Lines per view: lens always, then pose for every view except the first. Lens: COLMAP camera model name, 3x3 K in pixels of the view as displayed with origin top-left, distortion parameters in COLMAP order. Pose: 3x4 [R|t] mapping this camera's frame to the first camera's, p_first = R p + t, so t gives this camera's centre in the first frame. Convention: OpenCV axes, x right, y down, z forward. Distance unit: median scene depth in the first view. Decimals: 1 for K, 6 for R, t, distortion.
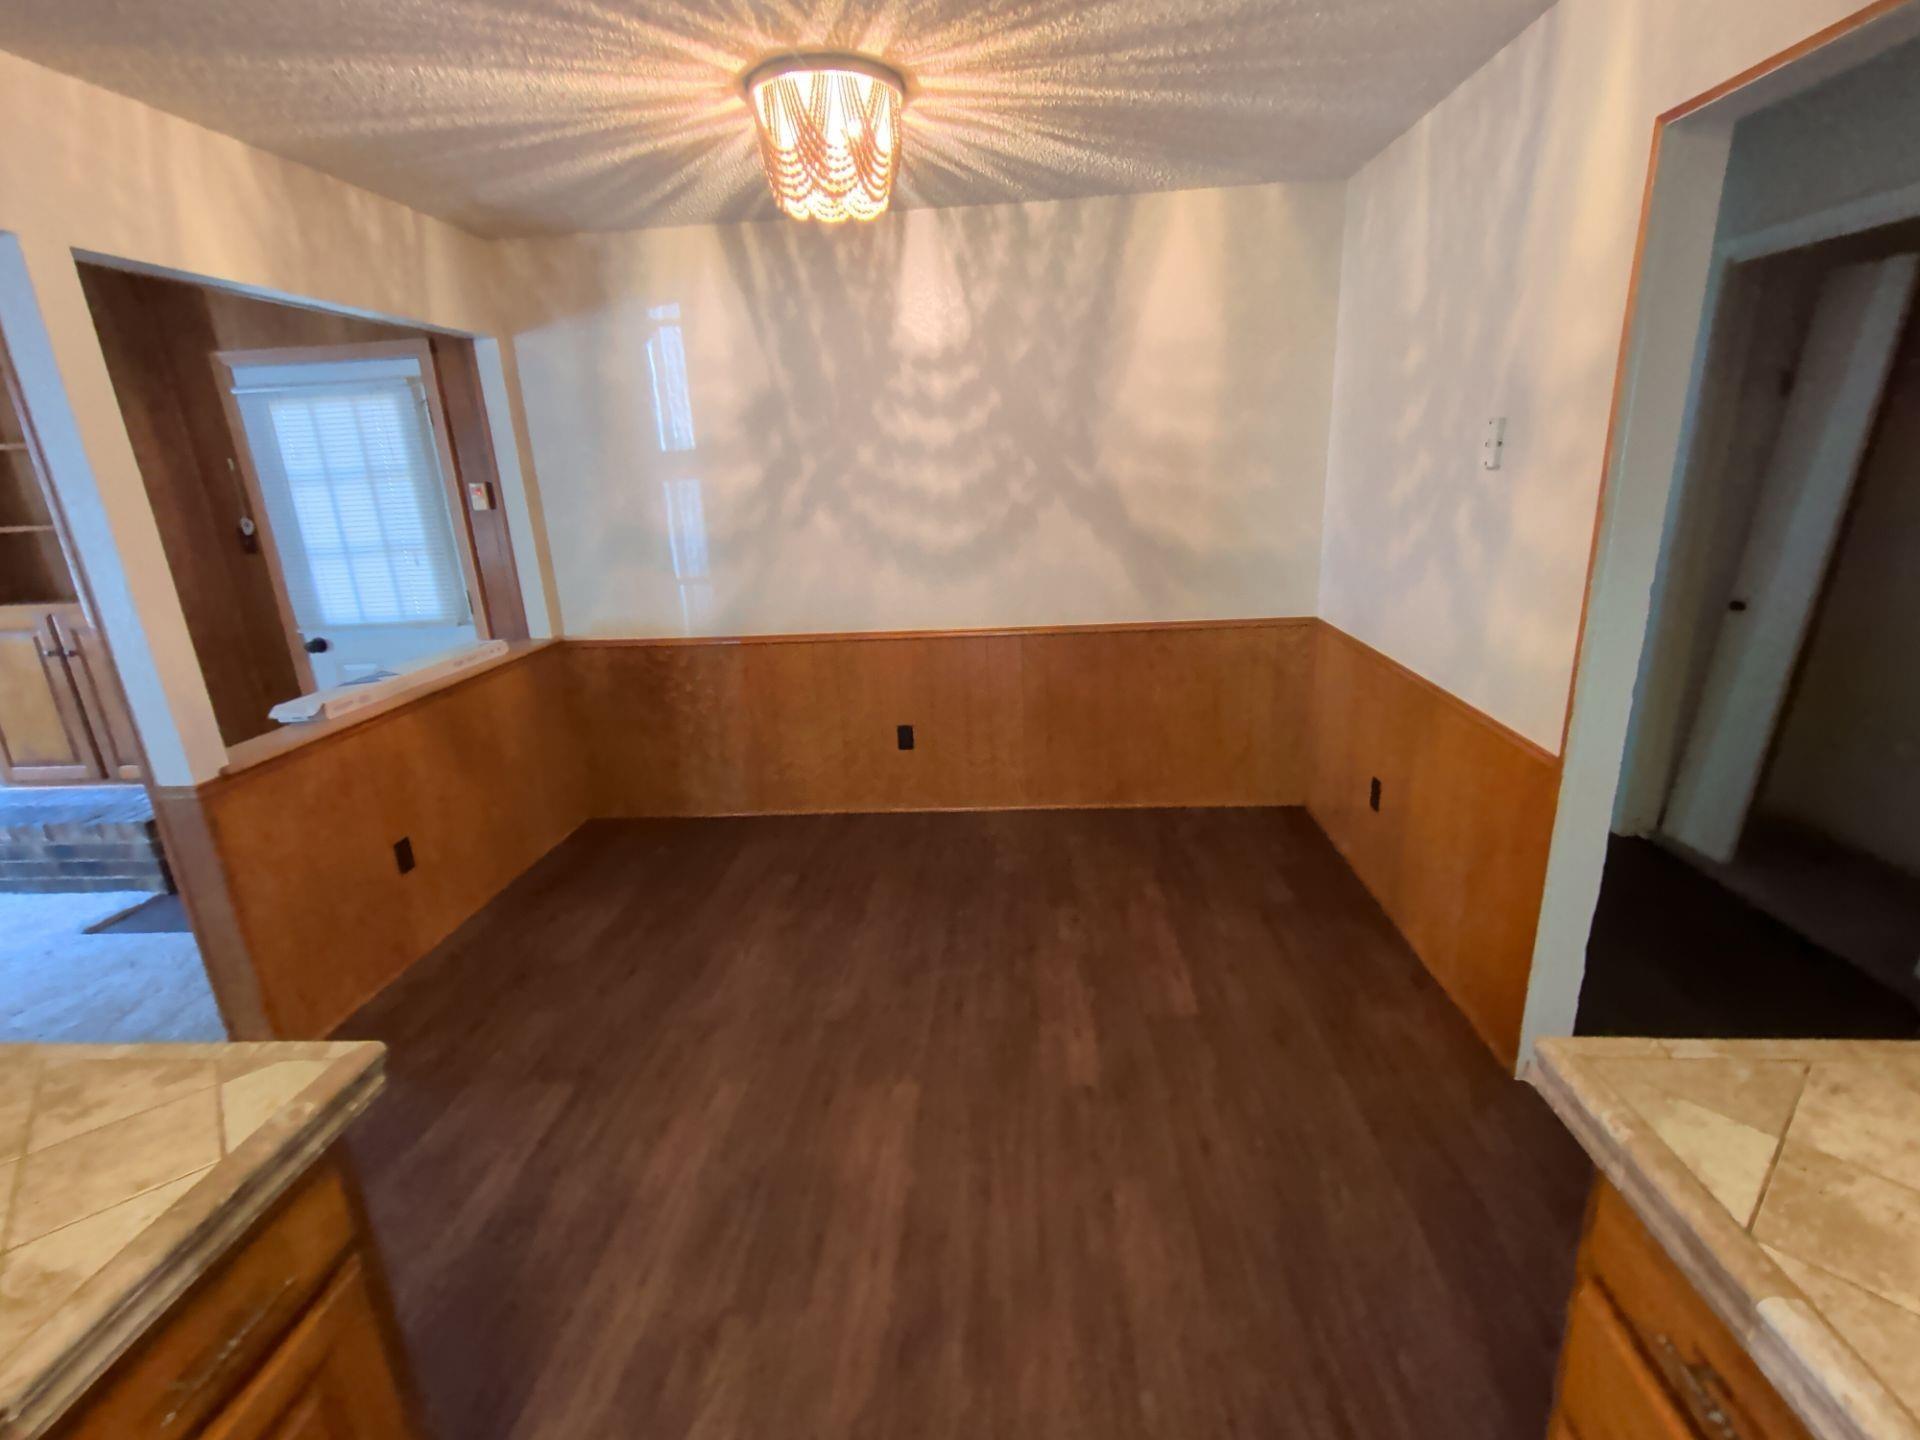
lens RADIAL K [[883.9, 0, 960.0], [0, 883.9, 720.0], [0, 0, 1]] dist [0.000833, 0.000043]
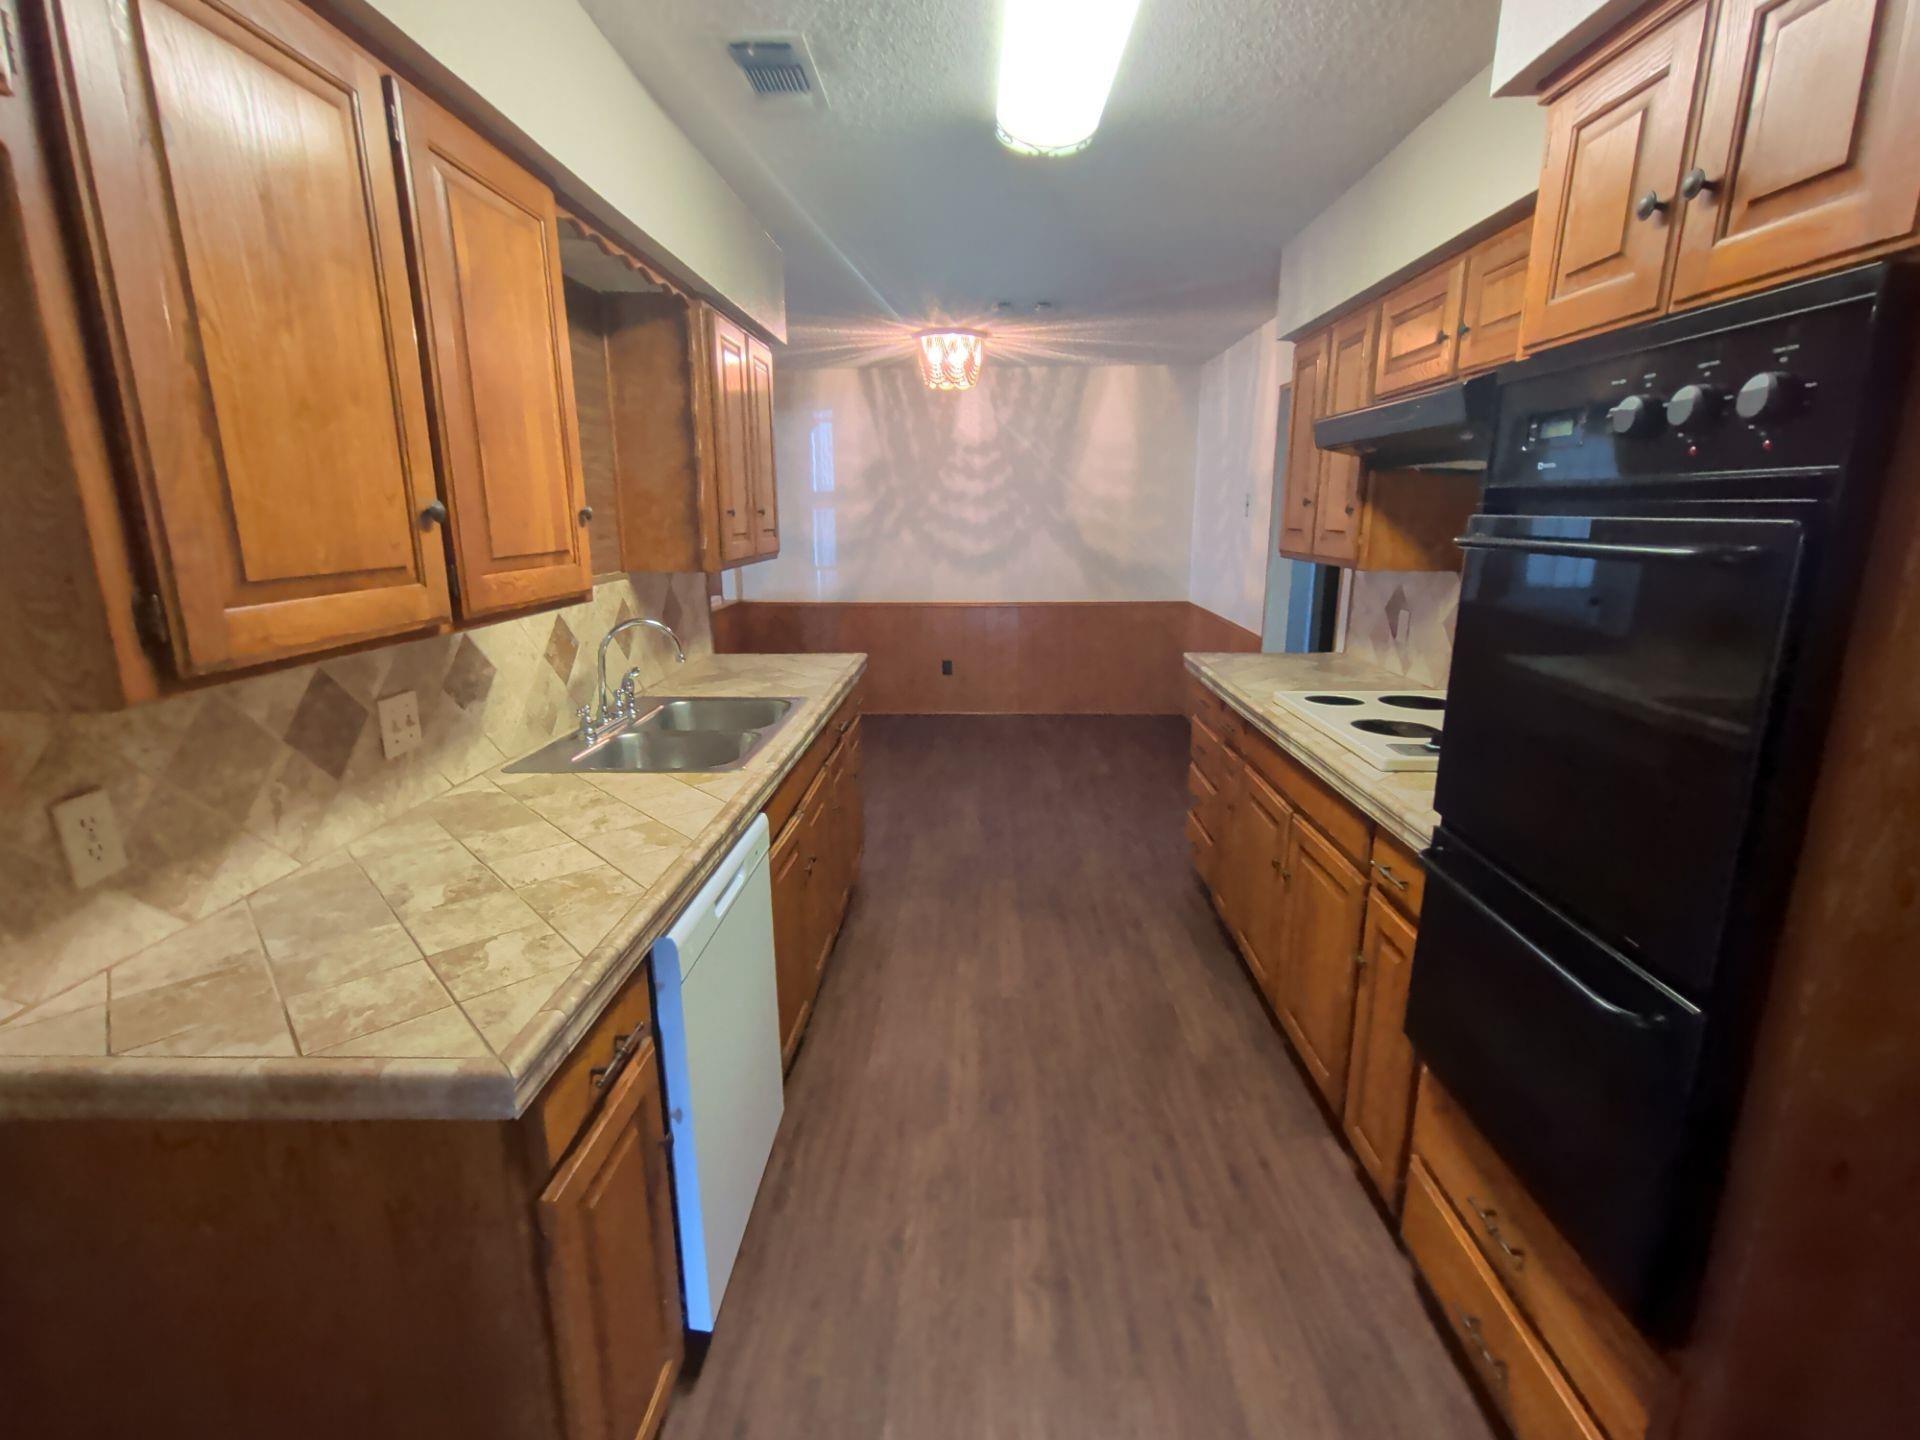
lens RADIAL K [[884.5, 0, 973.3], [0, 884.5, 718.4], [0, 0, 1]] dist [0.001312, 0.000089]
pose [[0.997793, 0.028660, 0.059892, -0.123823], [-0.025112, 0.997931, -0.059180, 0.236979], [-0.061464, 0.057545, 0.996449, -0.728051]]
